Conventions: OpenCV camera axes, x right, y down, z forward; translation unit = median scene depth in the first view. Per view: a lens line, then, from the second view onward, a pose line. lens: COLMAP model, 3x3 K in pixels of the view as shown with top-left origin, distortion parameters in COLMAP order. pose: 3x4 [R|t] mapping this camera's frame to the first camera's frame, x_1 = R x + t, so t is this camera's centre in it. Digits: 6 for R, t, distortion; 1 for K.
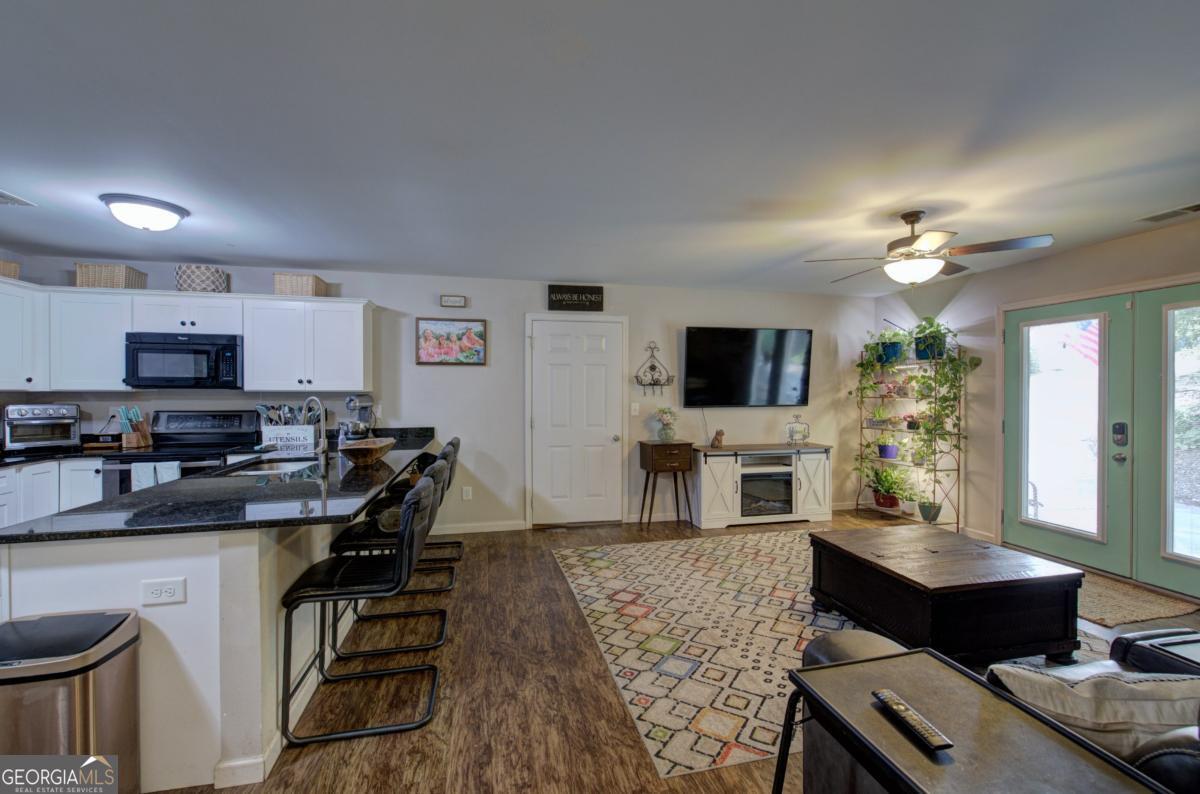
lens RADIAL K [[513.5, 0, 603.1], [0, 513.5, 393.1], [0, 0, 1]] dist [-0.005188, 0.002075]
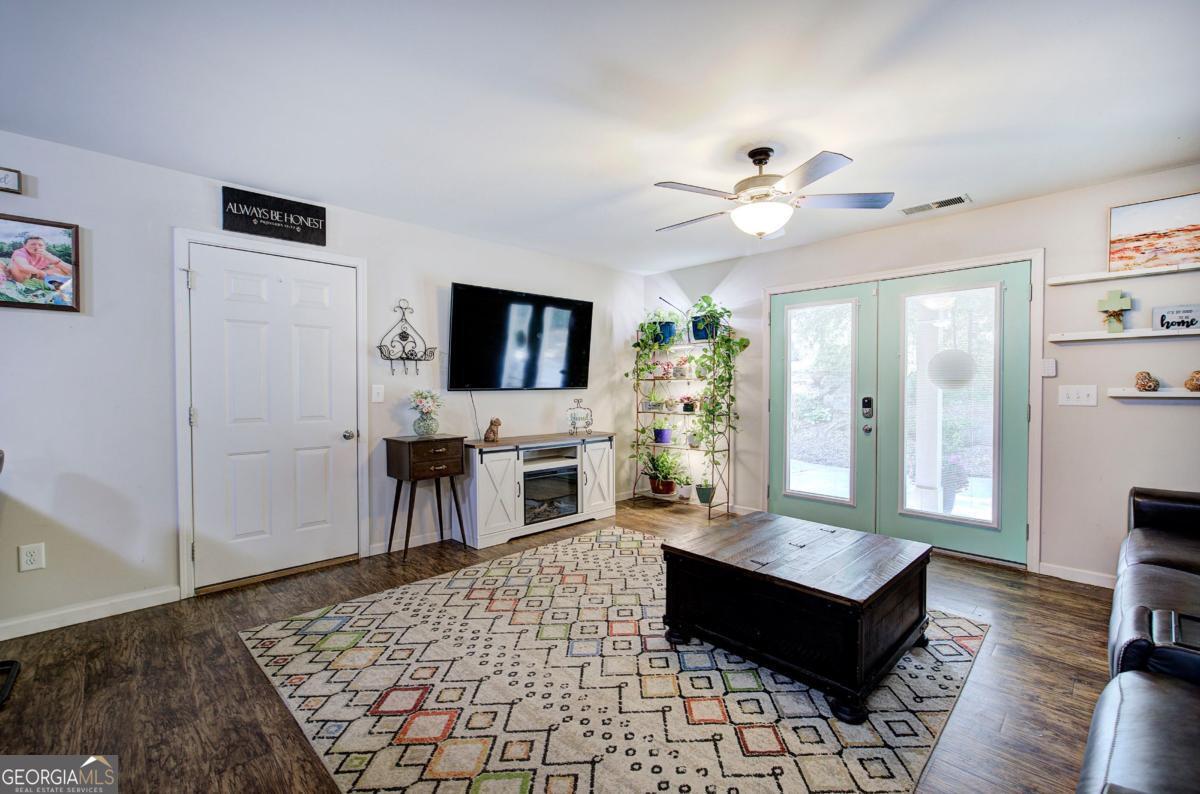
lens RADIAL K [[513.5, 0, 609.7], [0, 513.5, 396.0], [0, 0, 1]] dist [-0.005188, 0.002075]
pose [[0.850610, -0.010091, 0.525700, -0.045555], [0.002435, 0.999881, 0.015253, 0.030760], [-0.525791, -0.011694, 0.850533, 0.292865]]
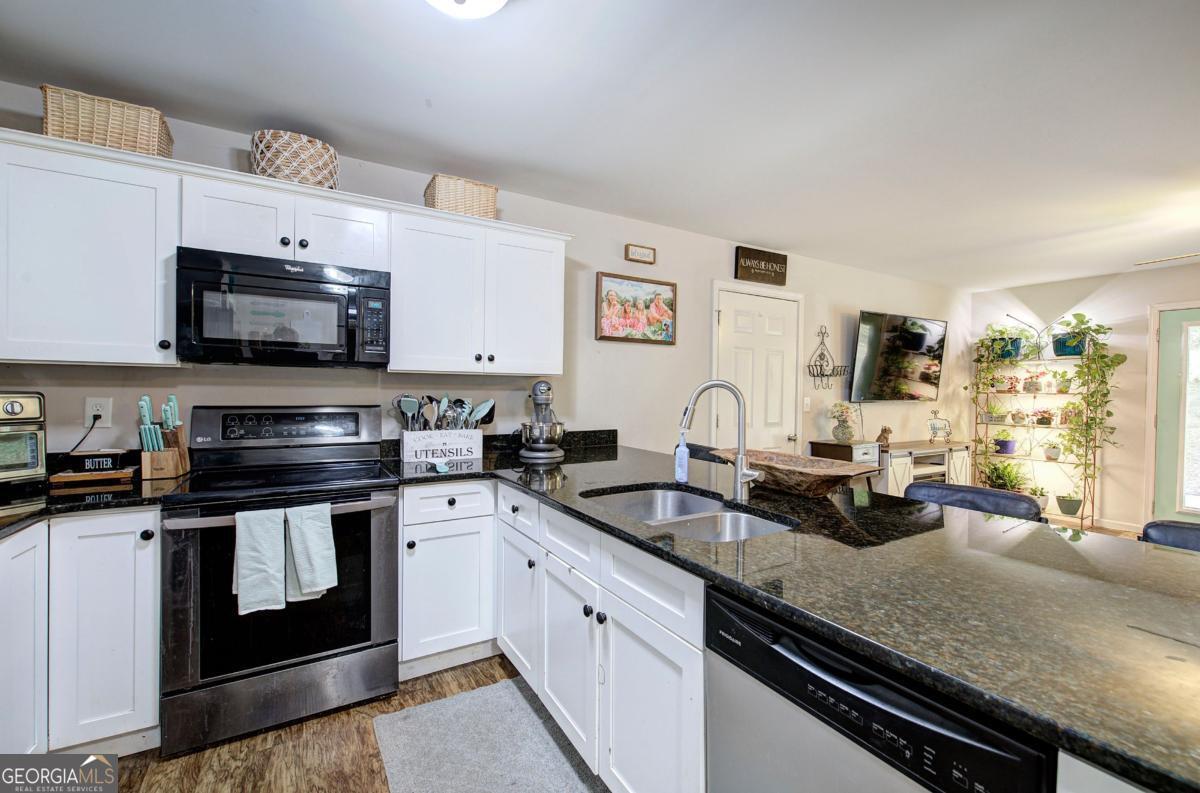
lens RADIAL K [[513.5, 0, 609.7], [0, 513.5, 395.5], [0, 0, 1]] dist [-0.005188, 0.002075]
pose [[0.950439, 0.007147, 0.310829, -0.627979], [-0.011252, 0.999872, 0.011415, 0.013387], [-0.310708, -0.014346, 0.950397, 0.365423]]
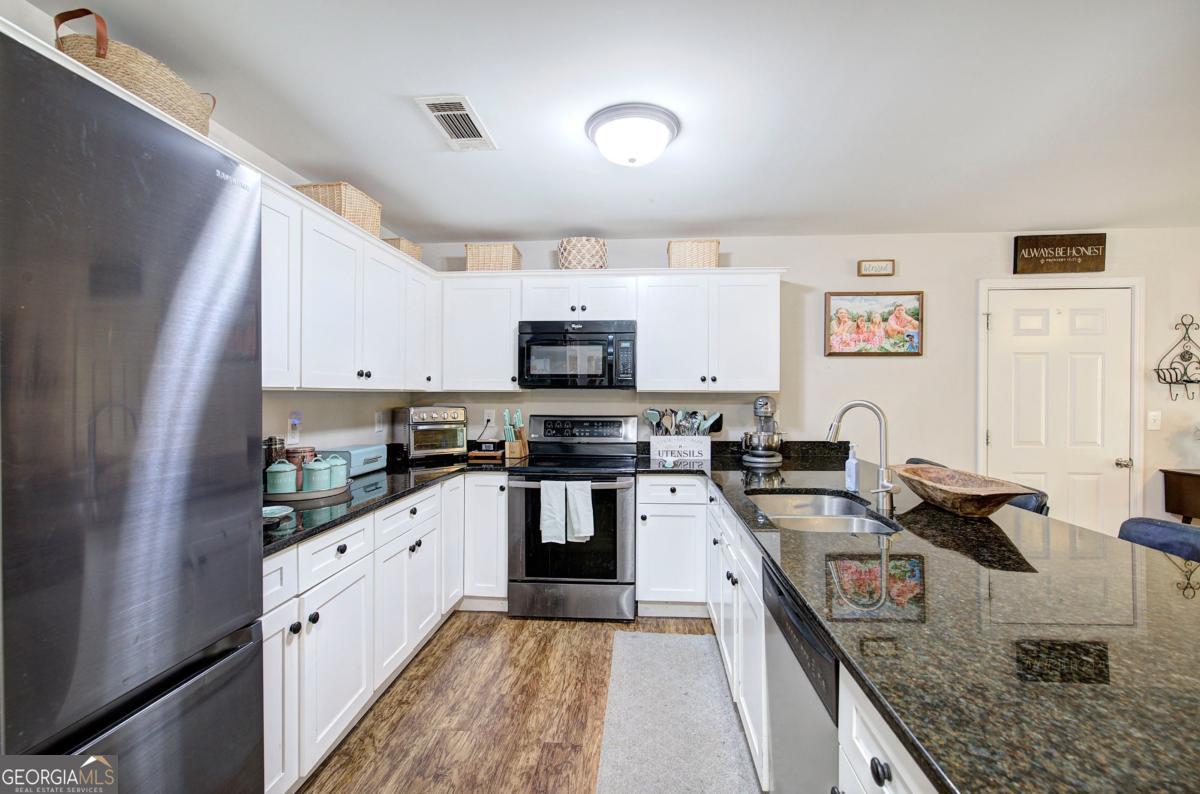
lens RADIAL K [[513.5, 0, 603.2], [0, 513.5, 394.7], [0, 0, 1]] dist [-0.005188, 0.002075]
pose [[0.953411, 0.002722, -0.301662, -0.497331], [-0.002044, 0.999995, 0.002563, -0.001163], [0.301667, -0.001827, 0.953412, 0.218209]]
